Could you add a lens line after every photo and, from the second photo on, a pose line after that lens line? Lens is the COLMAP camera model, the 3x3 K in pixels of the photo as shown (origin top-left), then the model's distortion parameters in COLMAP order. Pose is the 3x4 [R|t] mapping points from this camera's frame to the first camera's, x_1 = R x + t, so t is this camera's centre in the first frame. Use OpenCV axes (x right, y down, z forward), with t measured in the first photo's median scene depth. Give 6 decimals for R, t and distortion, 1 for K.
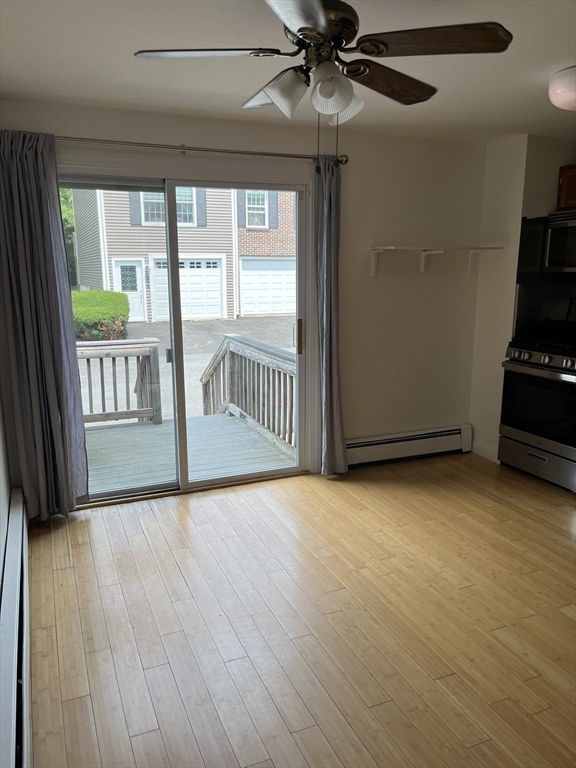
lens RADIAL K [[587.1, 0, 286.6], [0, 587.1, 388.6], [0, 0, 1]] dist [0.047529, -0.056121]
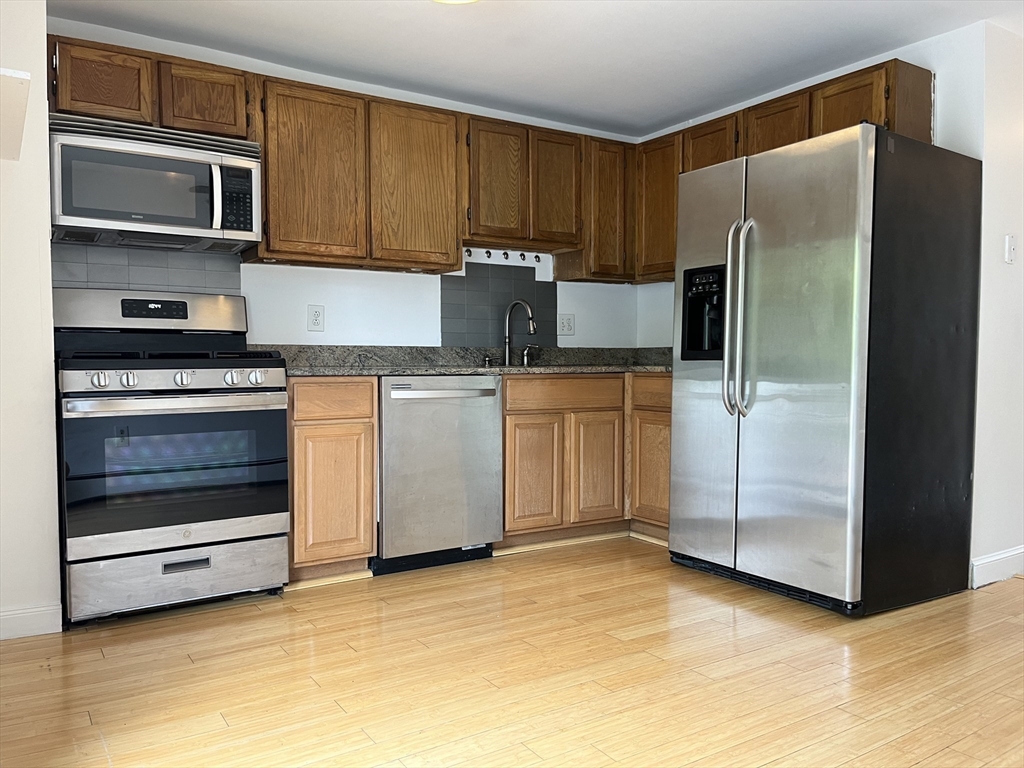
lens RADIAL K [[782.8, 0, 512.9], [0, 782.8, 389.0], [0, 0, 1]] dist [0.047529, -0.056121]
pose [[-0.177459, -0.043185, 0.983180, -0.360304], [0.201903, 0.976188, 0.079321, -0.039643], [-0.963194, 0.212584, -0.164514, 0.886601]]
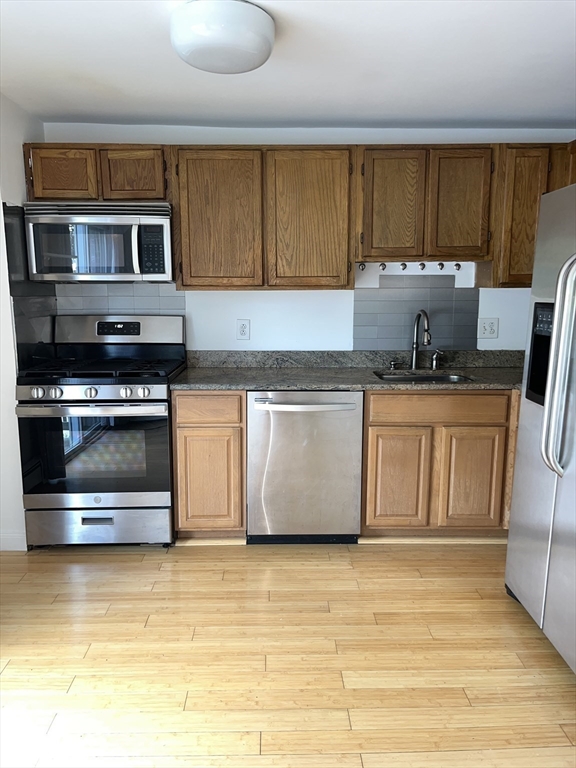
lens RADIAL K [[587.1, 0, 290.6], [0, 587.1, 380.4], [0, 0, 1]] dist [0.047529, -0.056121]
pose [[0.367366, -0.150917, 0.917751, -0.176539], [0.191152, 0.977934, 0.084298, -0.086038], [-0.910221, 0.144462, 0.388108, 0.498623]]
